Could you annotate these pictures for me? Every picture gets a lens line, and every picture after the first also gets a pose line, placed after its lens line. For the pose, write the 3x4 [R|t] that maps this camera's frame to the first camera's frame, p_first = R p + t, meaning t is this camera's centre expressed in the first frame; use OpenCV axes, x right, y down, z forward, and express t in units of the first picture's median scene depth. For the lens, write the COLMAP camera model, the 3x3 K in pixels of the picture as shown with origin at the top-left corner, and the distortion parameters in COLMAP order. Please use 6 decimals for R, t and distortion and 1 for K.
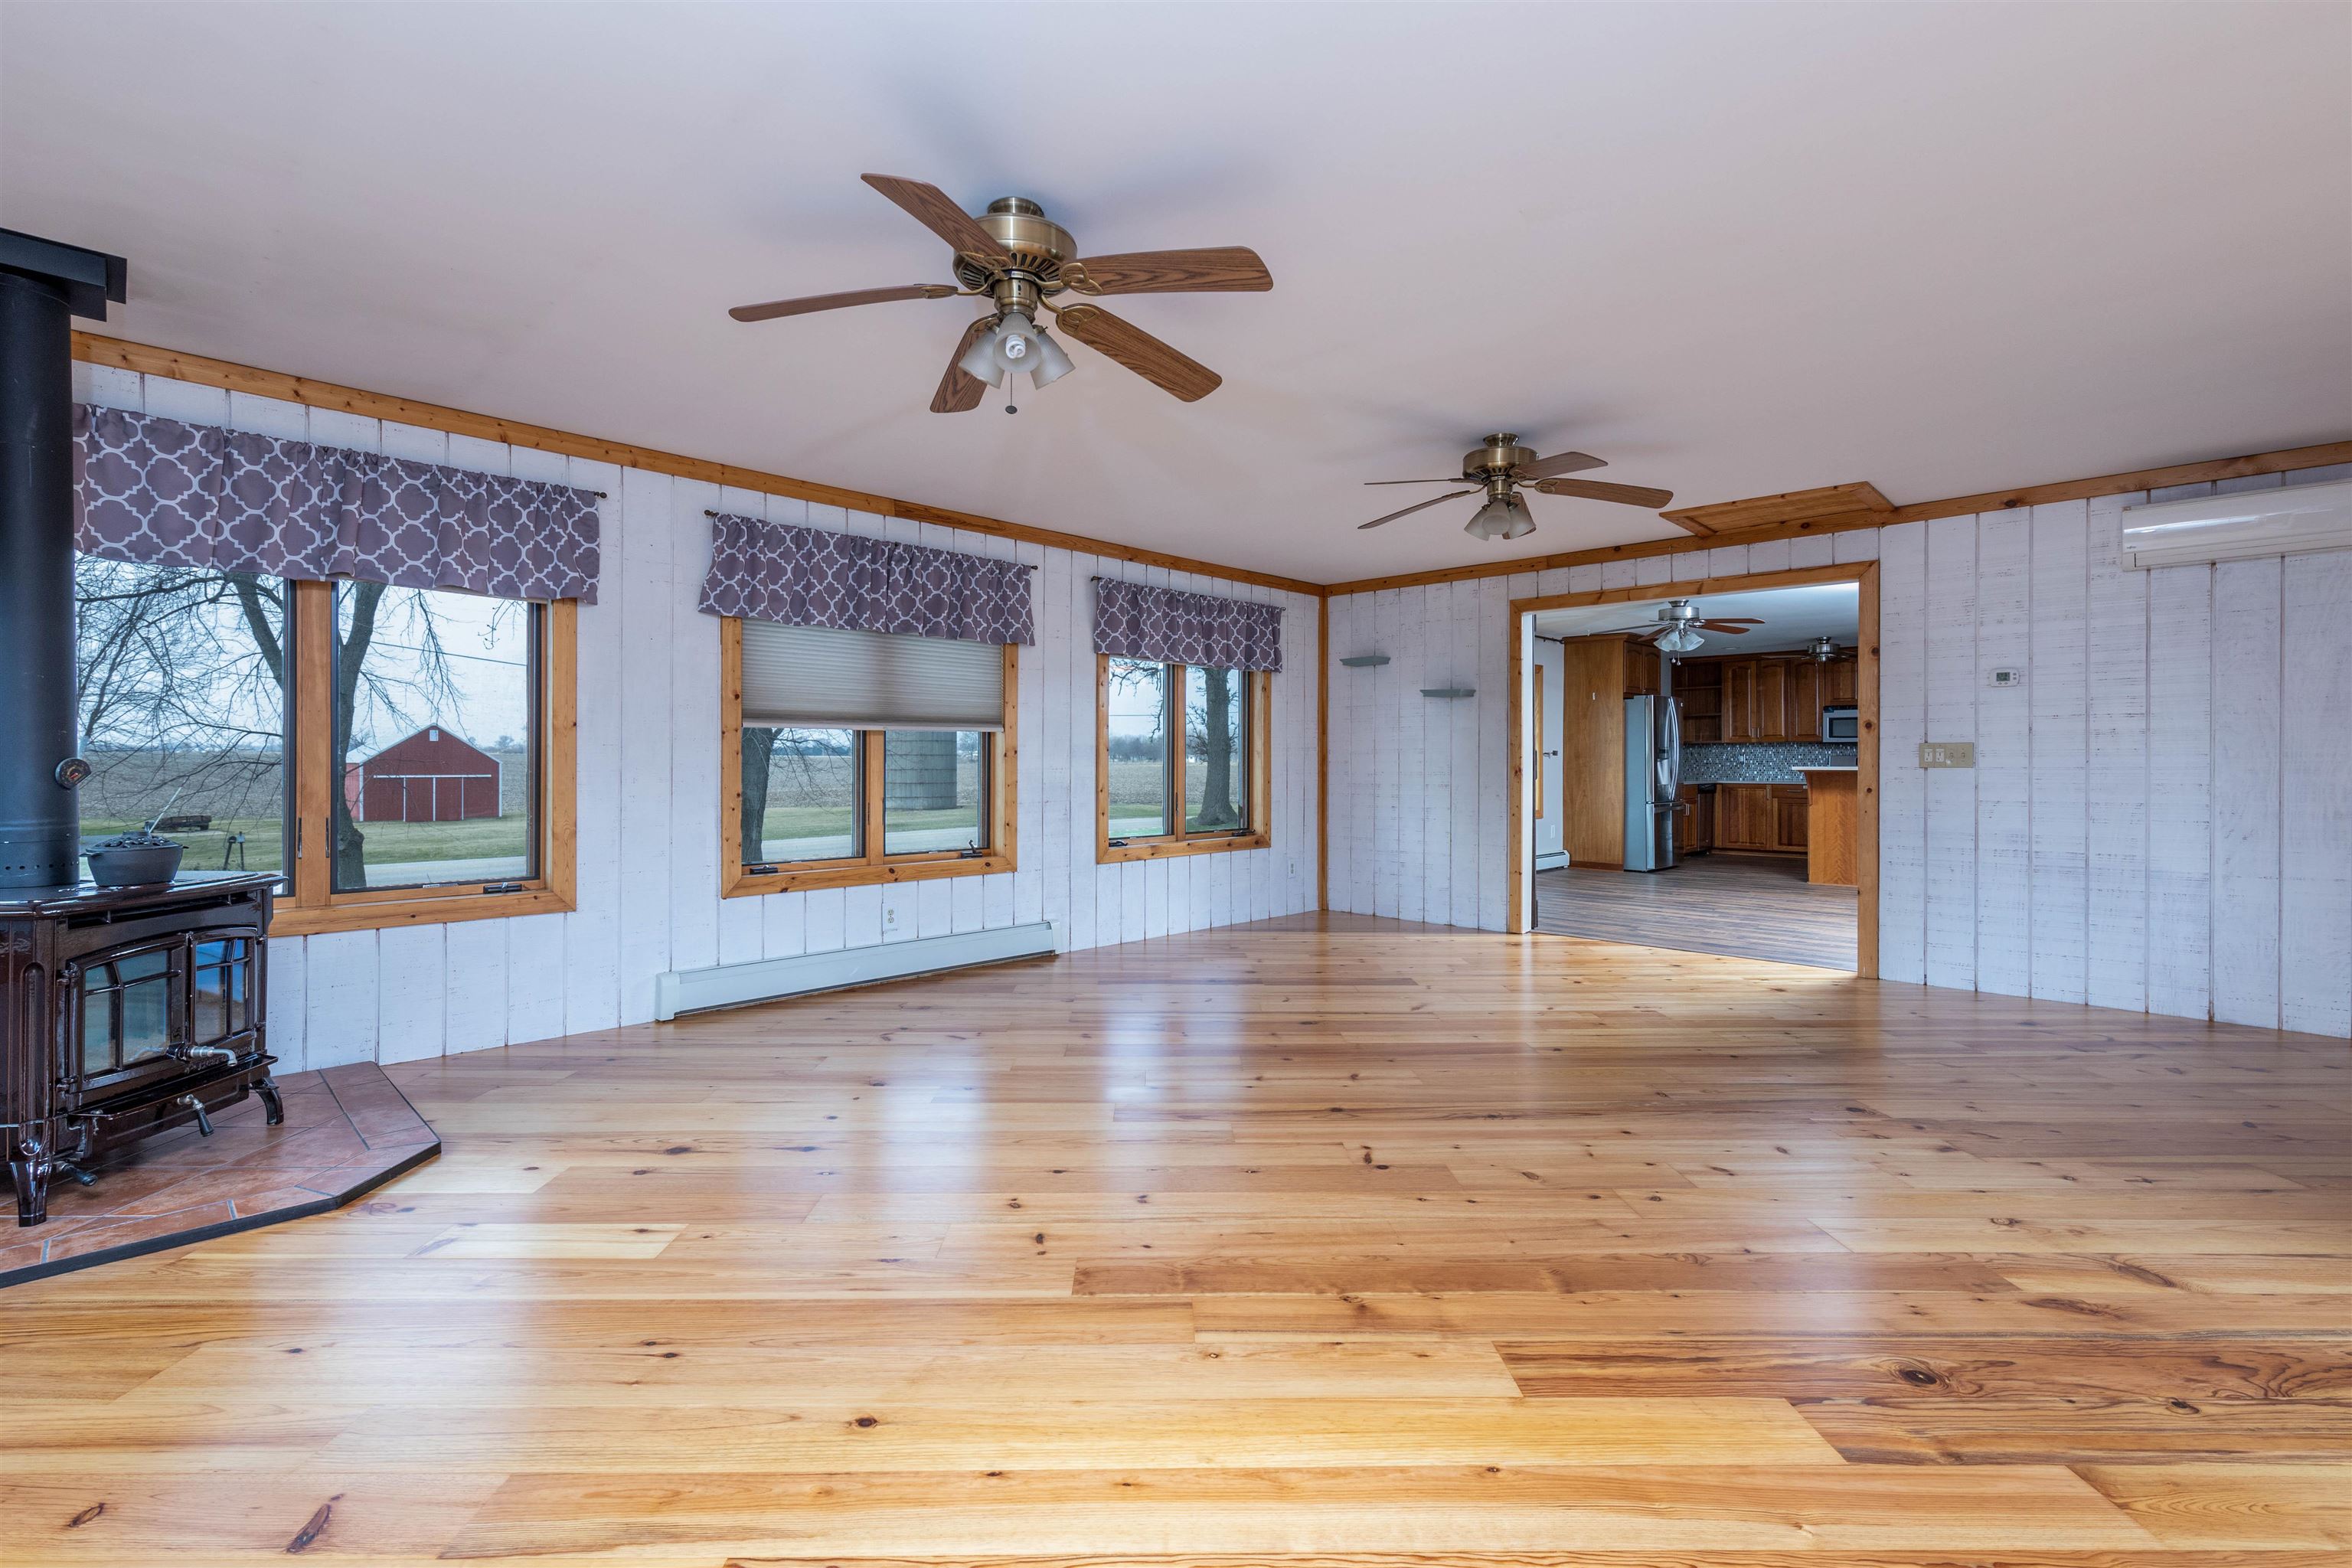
lens RADIAL K [[1022.2, 0, 1170.2], [0, 1022.2, 756.1], [0, 0, 1]] dist [-0.002260, -0.000363]
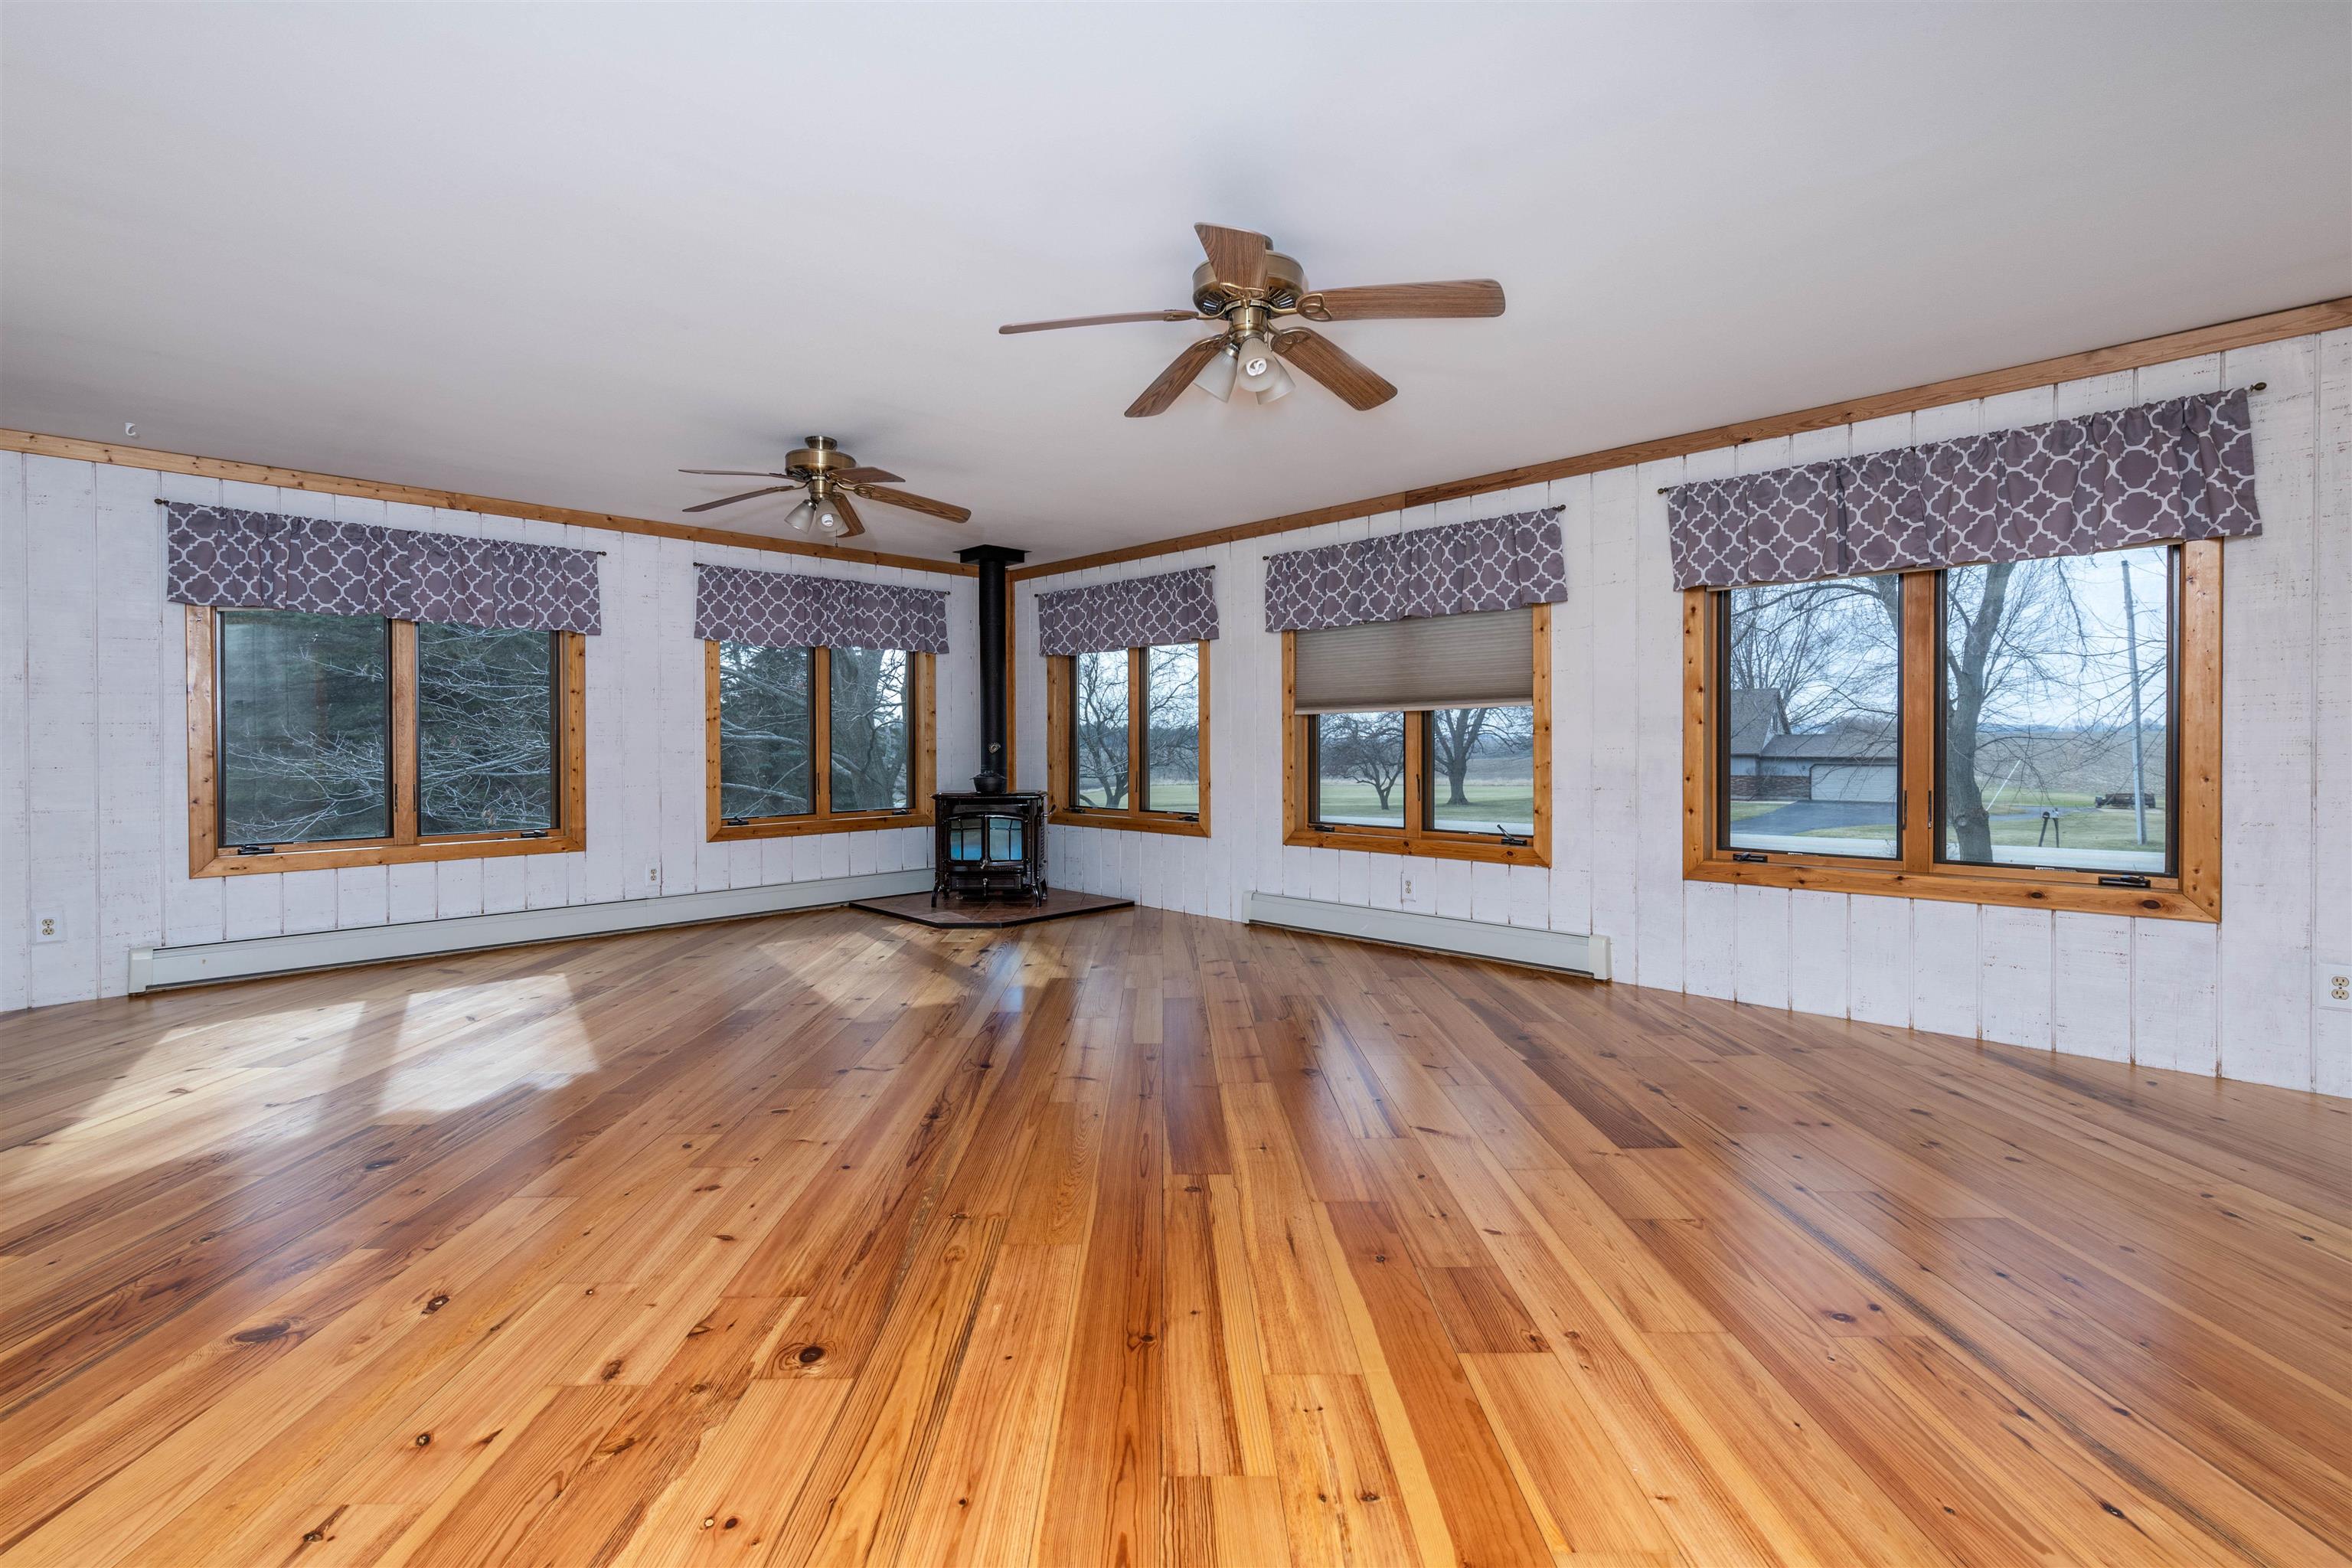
lens RADIAL K [[1007.8, 0, 1177.5], [0, 1007.8, 750.4], [0, 0, 1]] dist [-0.008968, -0.000252]
pose [[0.016618, 0.006294, -0.999842, 0.747036], [0.009216, 0.999937, 0.006447, 0.006256], [0.999819, -0.009321, 0.016559, 0.729048]]
